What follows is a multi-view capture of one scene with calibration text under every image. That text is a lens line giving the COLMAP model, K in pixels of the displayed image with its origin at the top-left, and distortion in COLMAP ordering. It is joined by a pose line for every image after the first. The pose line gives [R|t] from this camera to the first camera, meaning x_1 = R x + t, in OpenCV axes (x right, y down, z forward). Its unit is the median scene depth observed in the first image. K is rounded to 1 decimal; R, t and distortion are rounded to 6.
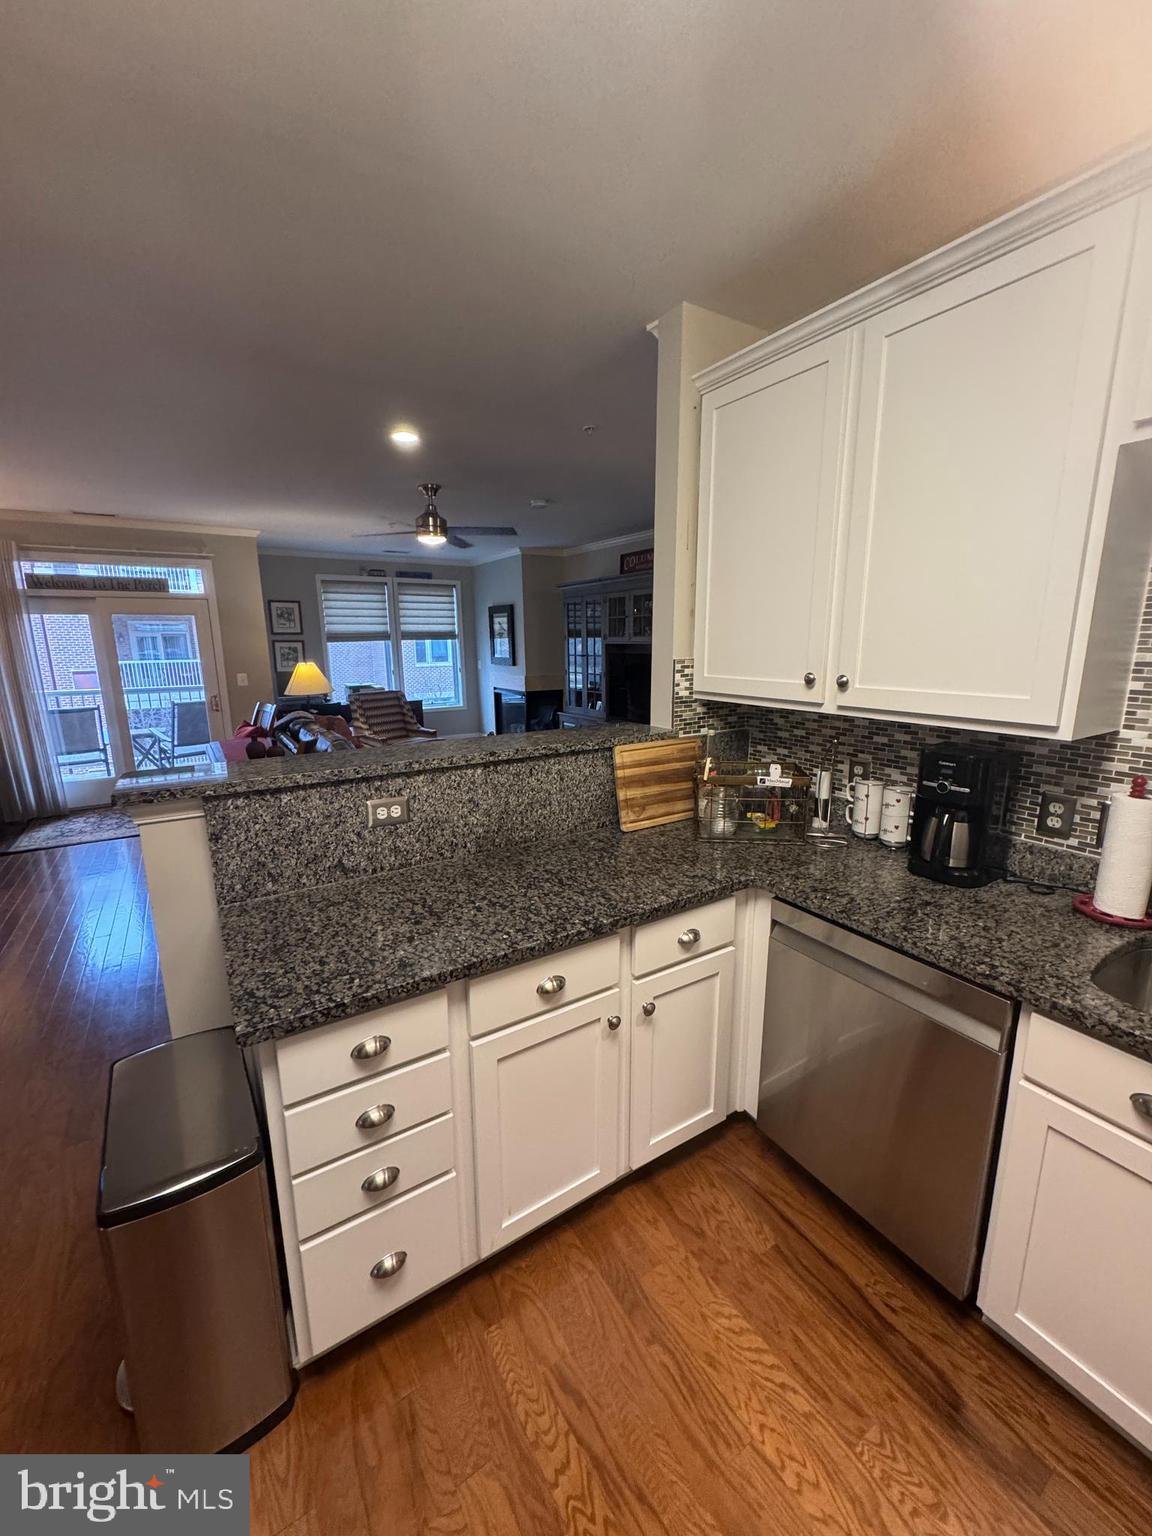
lens RADIAL K [[610.8, 0, 580.7], [0, 610.8, 769.6], [0, 0, 1]] dist [-0.001469, 0.000582]
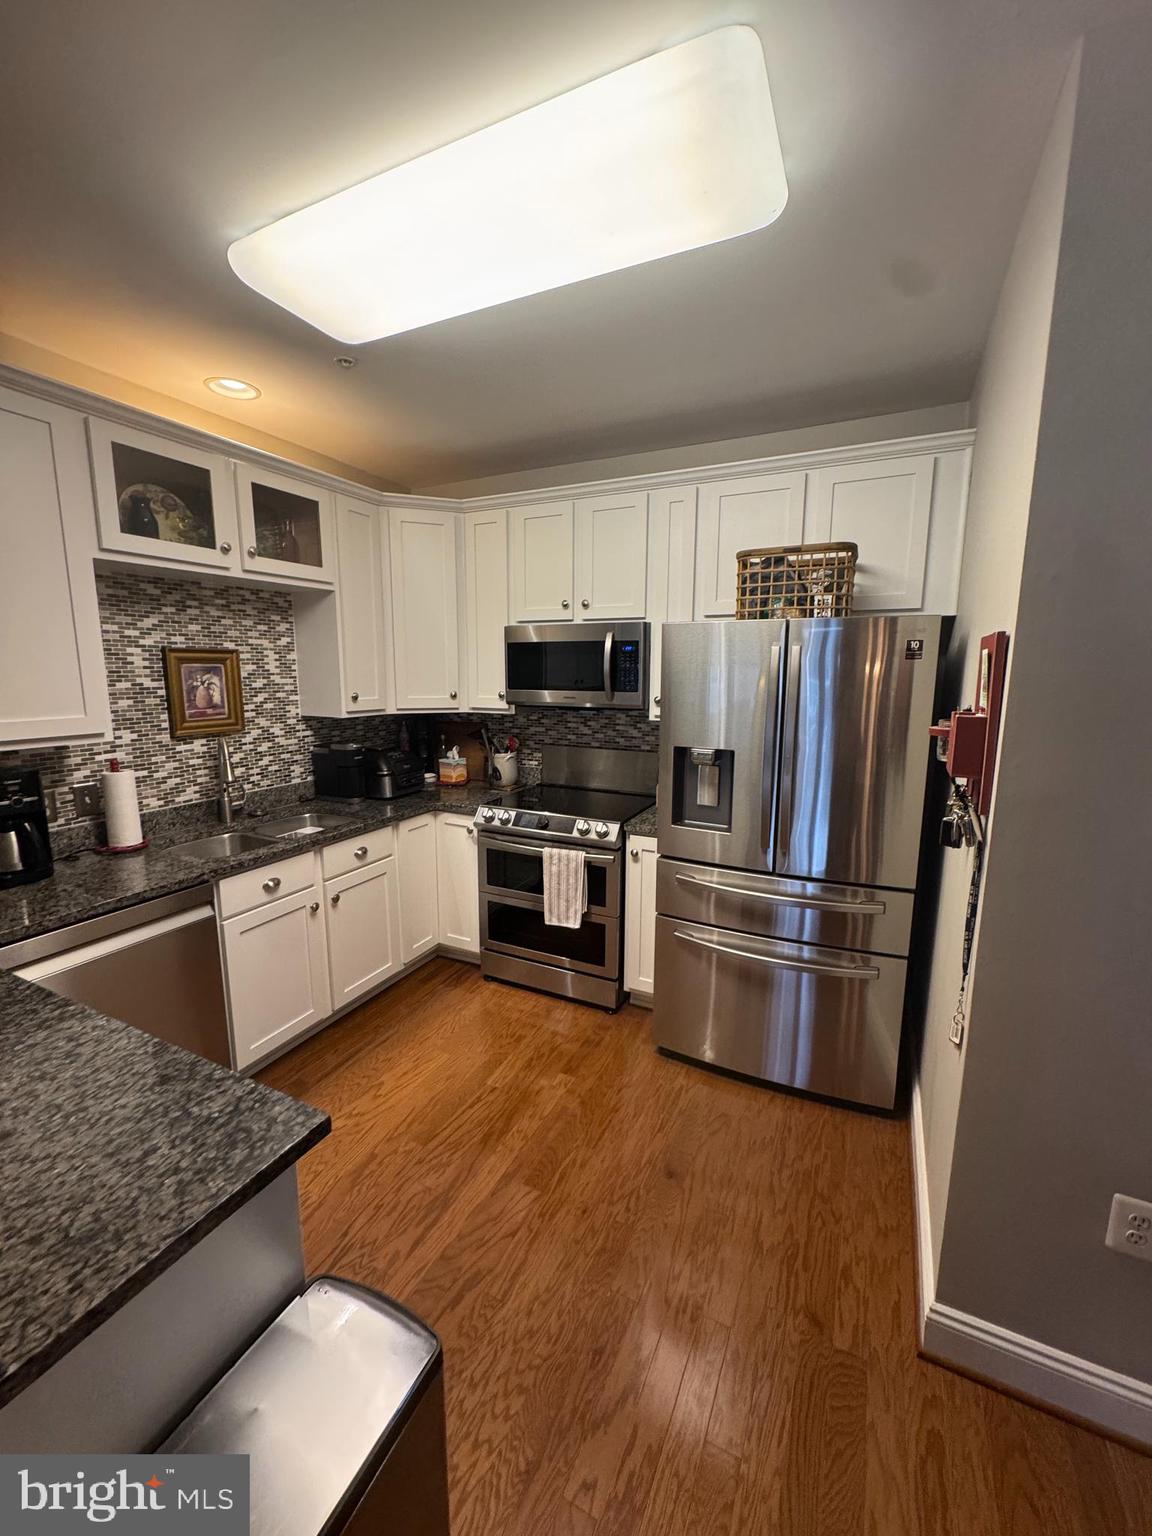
lens RADIAL K [[610.8, 0, 580.7], [0, 610.8, 769.6], [0, 0, 1]] dist [-0.001469, 0.000582]
pose [[-0.519985, -0.136231, 0.843242, -1.073102], [0.178677, 0.948012, 0.263339, -0.164182], [-0.835278, 0.287600, -0.468611, 0.714805]]
